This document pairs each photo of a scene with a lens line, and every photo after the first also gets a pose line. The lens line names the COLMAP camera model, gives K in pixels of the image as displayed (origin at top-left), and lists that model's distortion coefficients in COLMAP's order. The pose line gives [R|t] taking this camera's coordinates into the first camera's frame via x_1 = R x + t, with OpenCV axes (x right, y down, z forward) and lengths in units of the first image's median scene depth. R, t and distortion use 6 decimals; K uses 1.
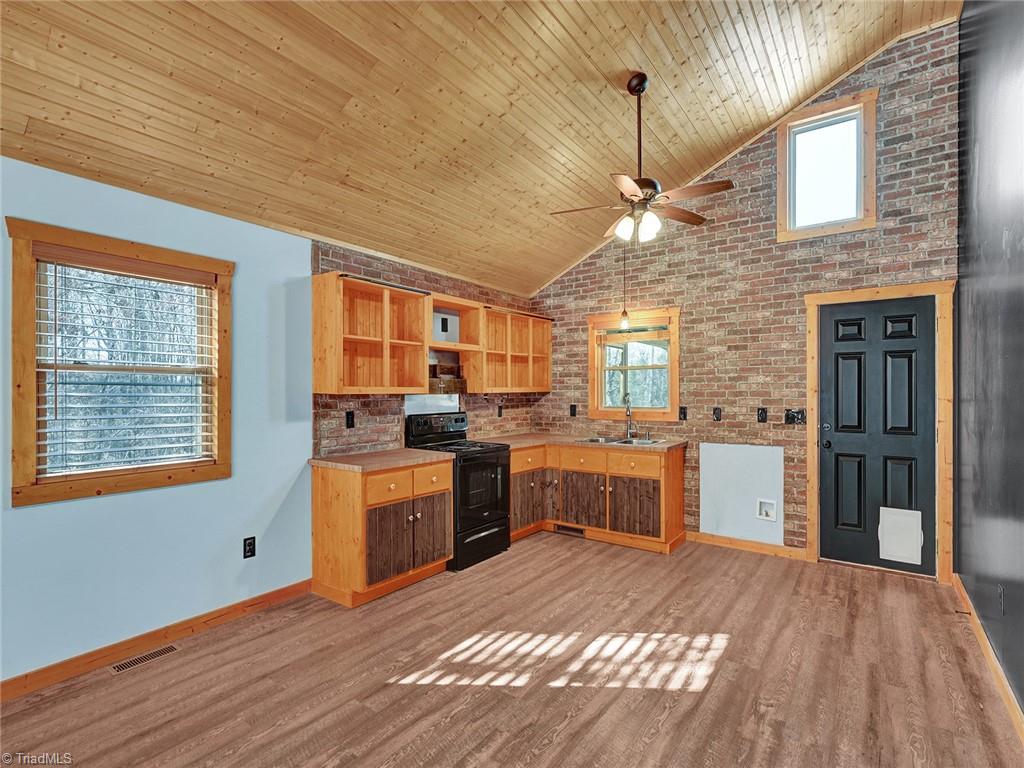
lens RADIAL K [[494.6, 0, 514.0], [0, 494.6, 391.9], [0, 0, 1]] dist [-0.002395, -0.001178]
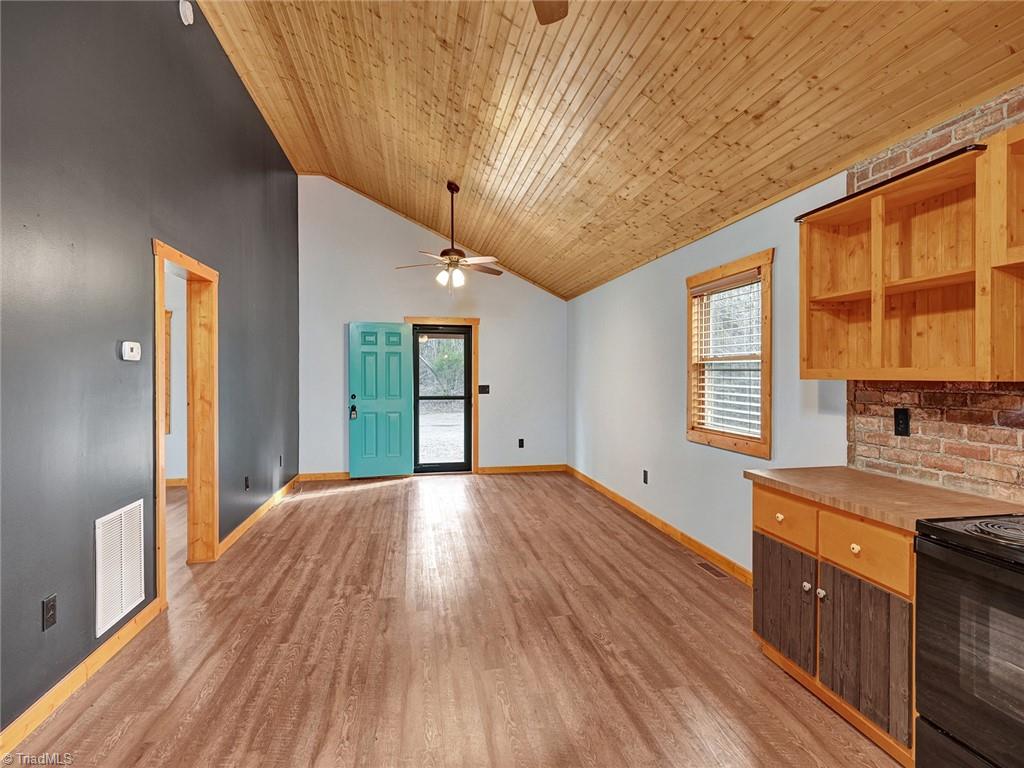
lens RADIAL K [[493.0, 0, 510.0], [0, 493.0, 379.5], [0, 0, 1]] dist [0.002918, 0.000138]
pose [[-0.681218, 0.008853, -0.732028, 0.376212], [0.001824, 0.999944, 0.010395, -0.003052], [0.732079, 0.005746, -0.681196, 0.904801]]
